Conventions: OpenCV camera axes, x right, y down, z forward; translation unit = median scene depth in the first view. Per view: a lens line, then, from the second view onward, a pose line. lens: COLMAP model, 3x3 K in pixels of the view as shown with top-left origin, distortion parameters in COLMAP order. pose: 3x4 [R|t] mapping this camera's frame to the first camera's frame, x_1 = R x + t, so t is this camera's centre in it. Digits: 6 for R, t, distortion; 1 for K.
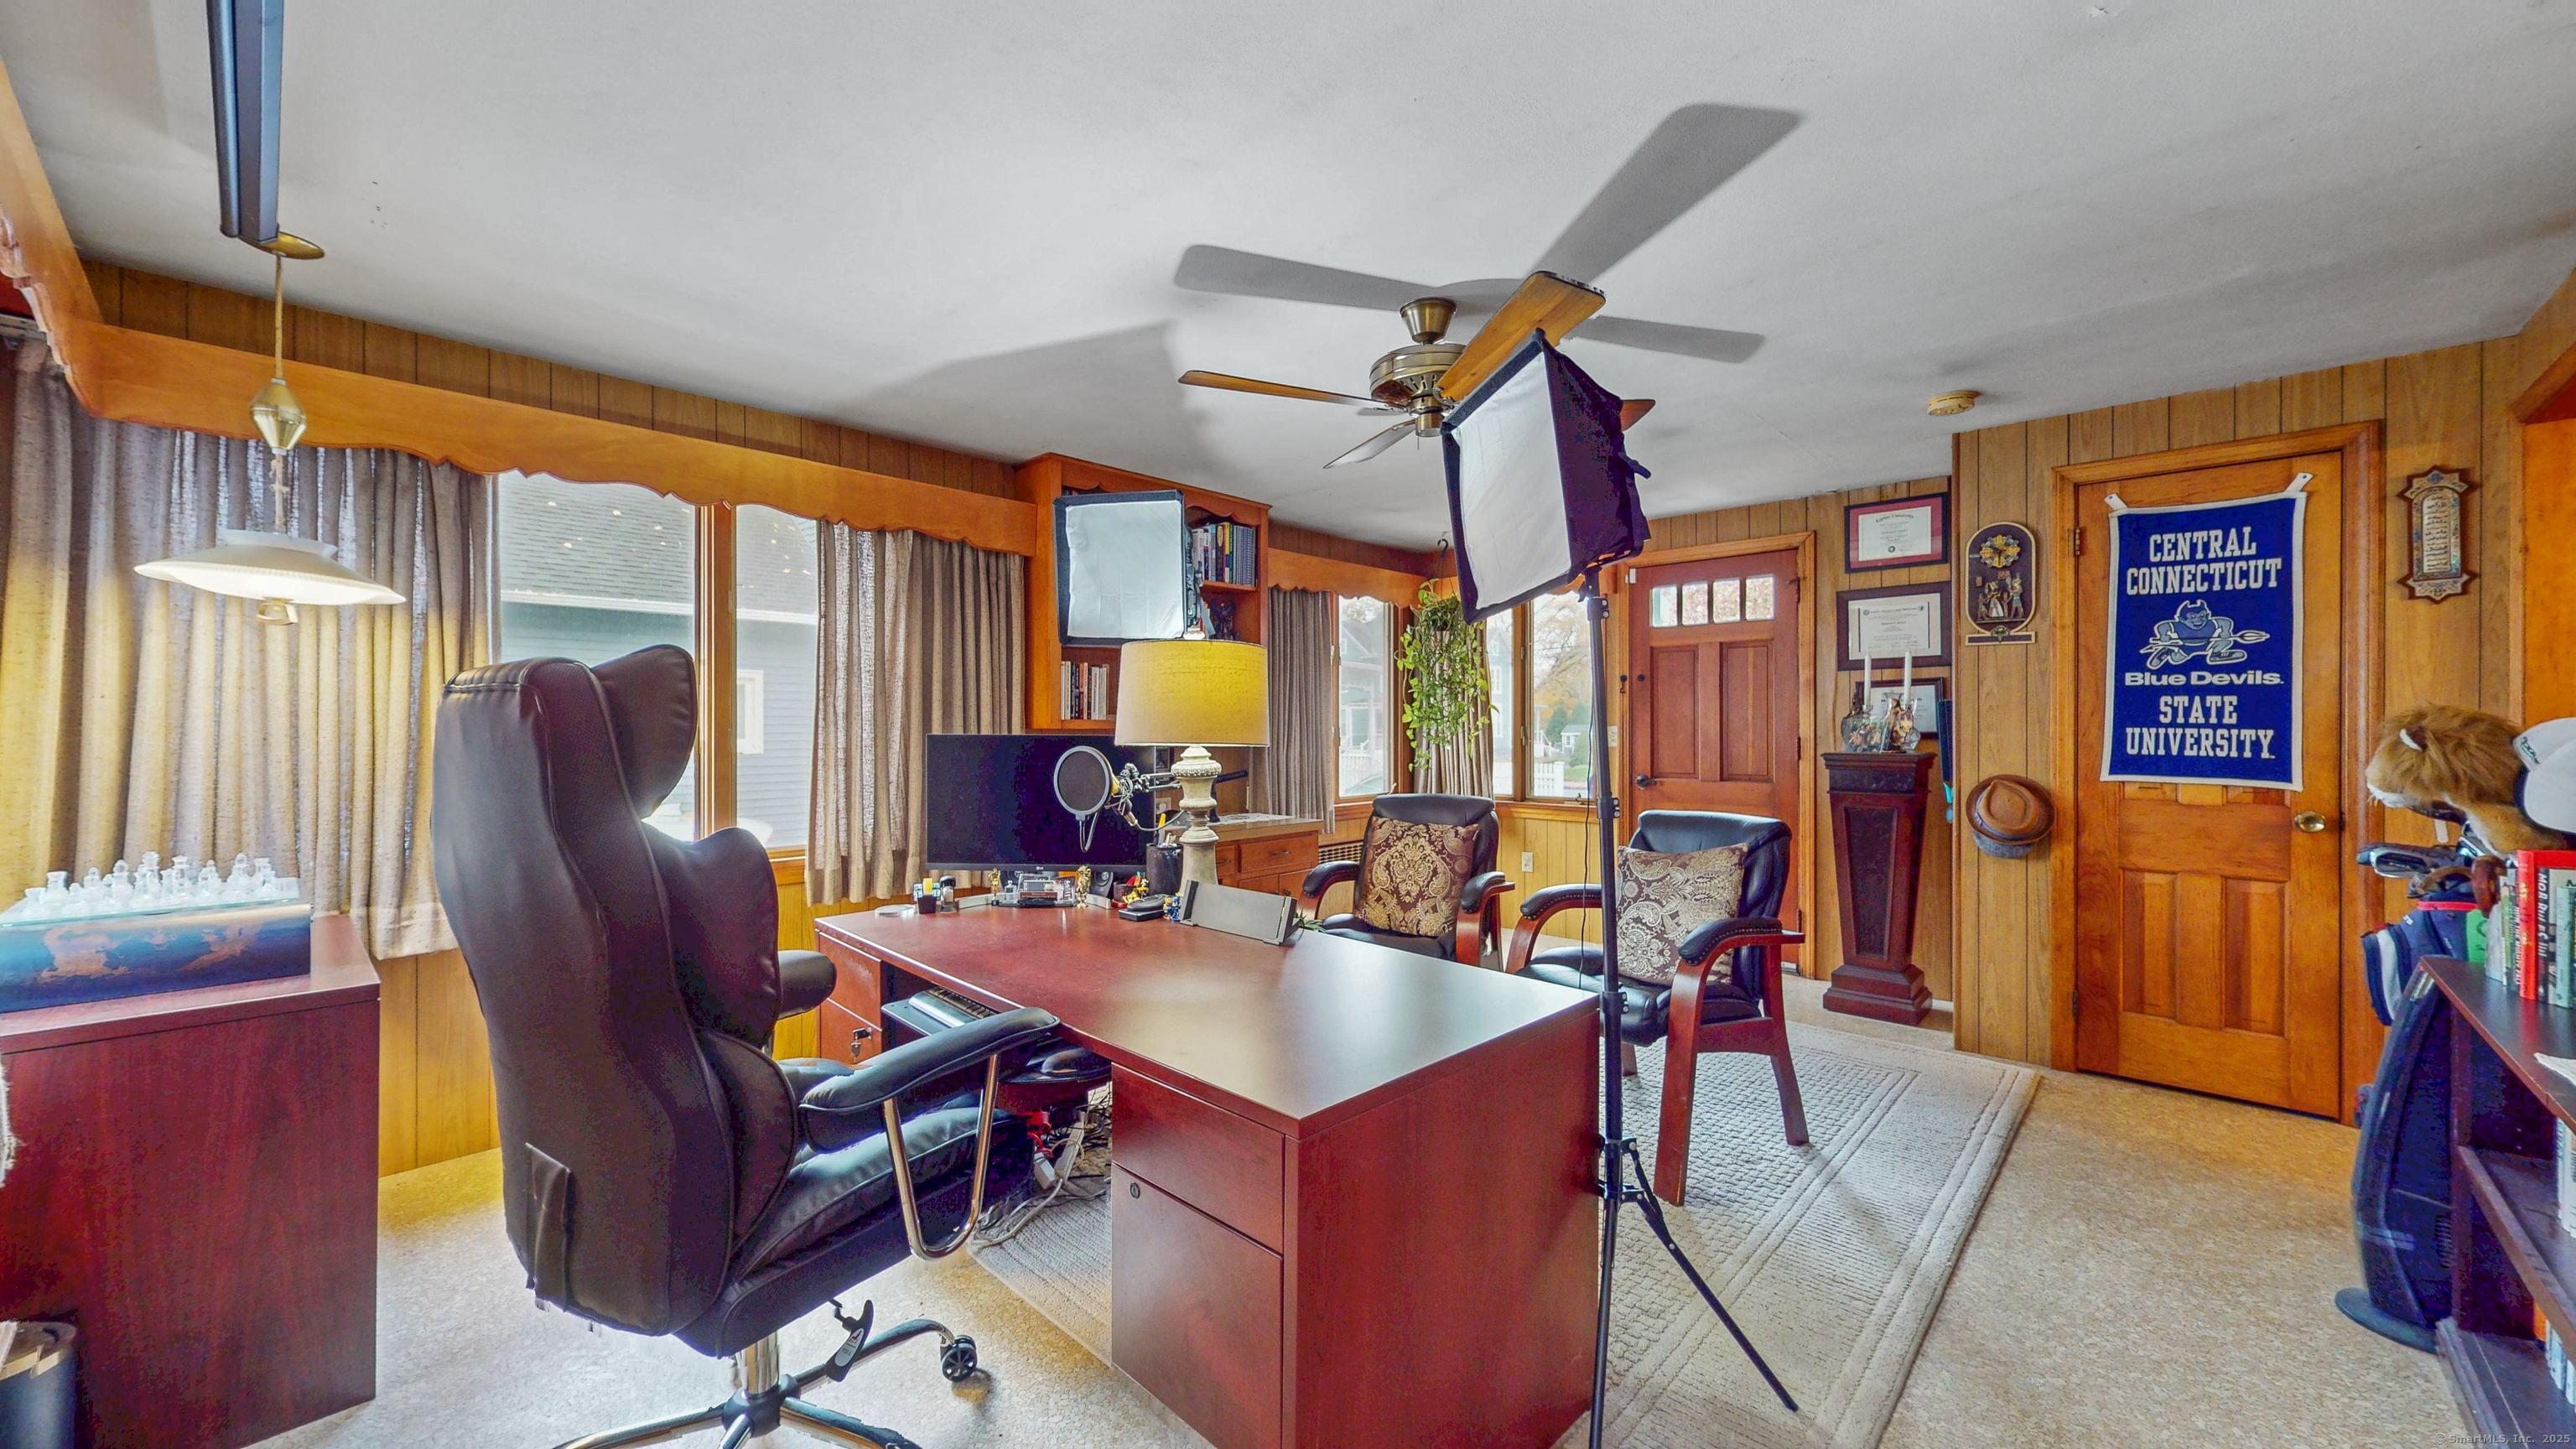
lens RADIAL K [[944.1, 0, 1288.7], [0, 944.1, 727.6], [0, 0, 1]] dist [0.000537, -0.000158]
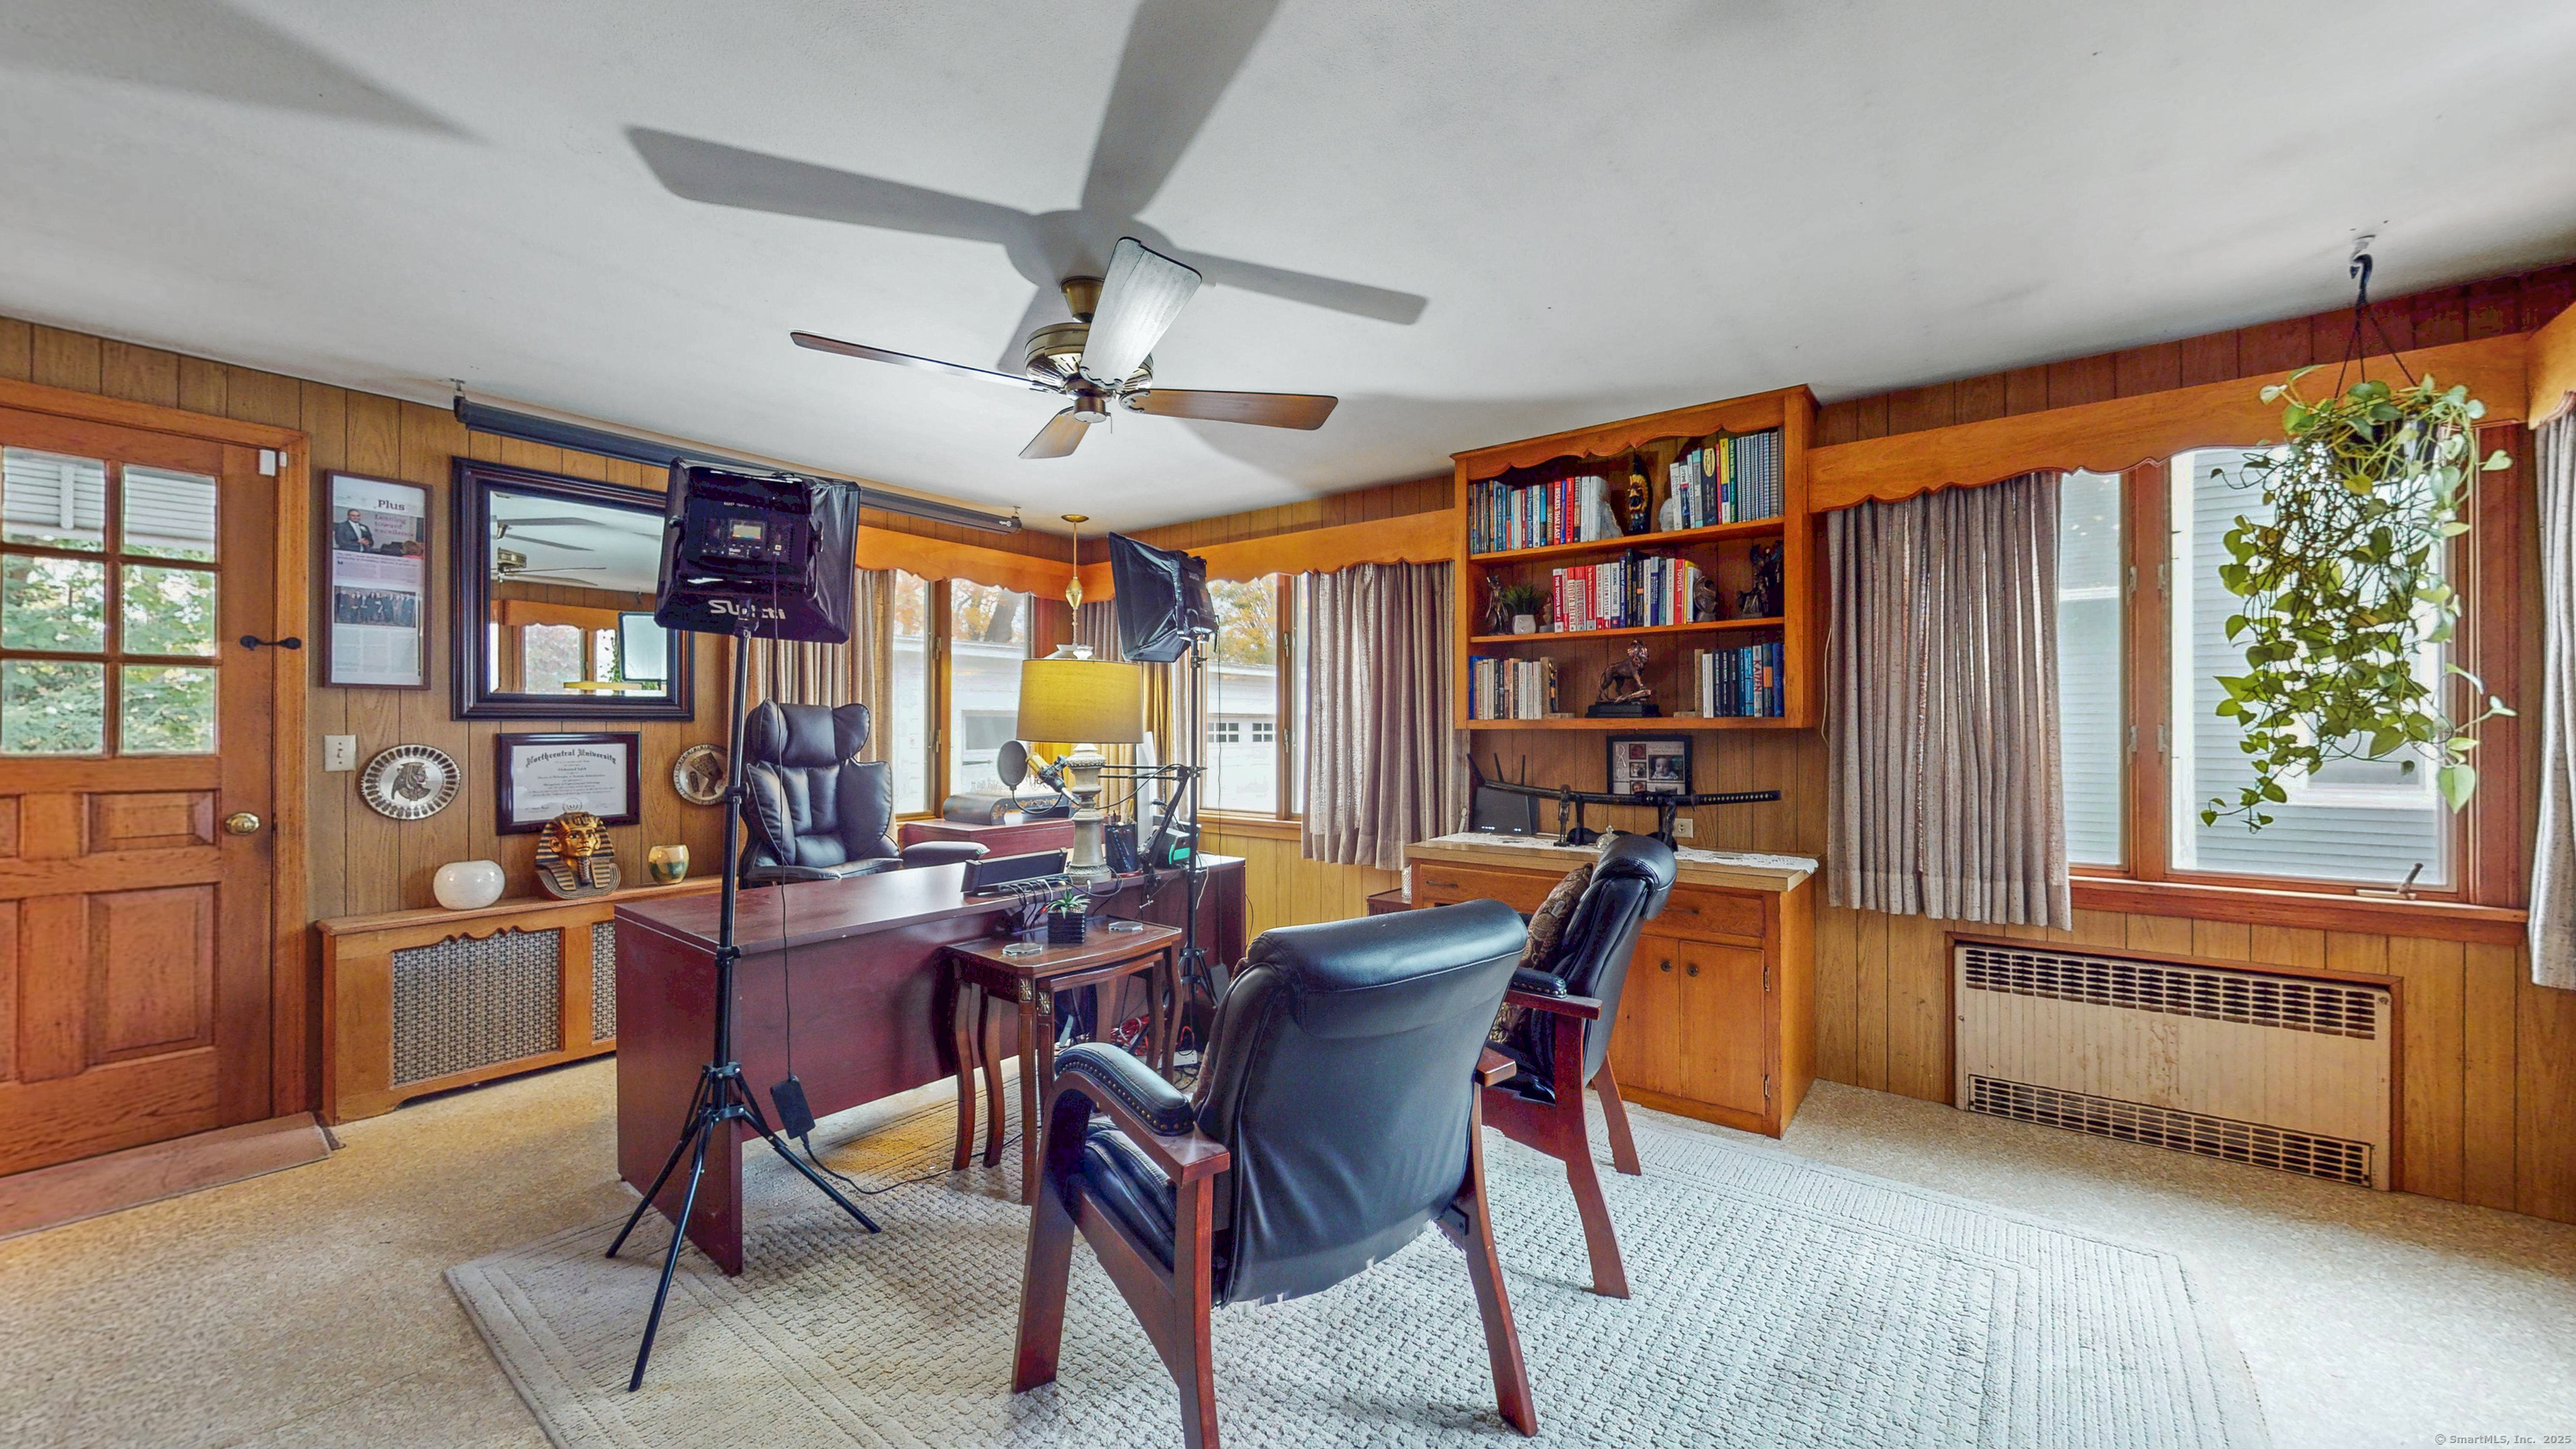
lens RADIAL K [[944.1, 0, 1288.7], [0, 944.1, 727.6], [0, 0, 1]] dist [0.000537, -0.000158]
pose [[0.107687, -0.001431, -0.994184, 0.639693], [-0.000297, 0.999999, -0.001472, 0.002212], [0.994185, 0.000453, 0.107687, 0.626236]]
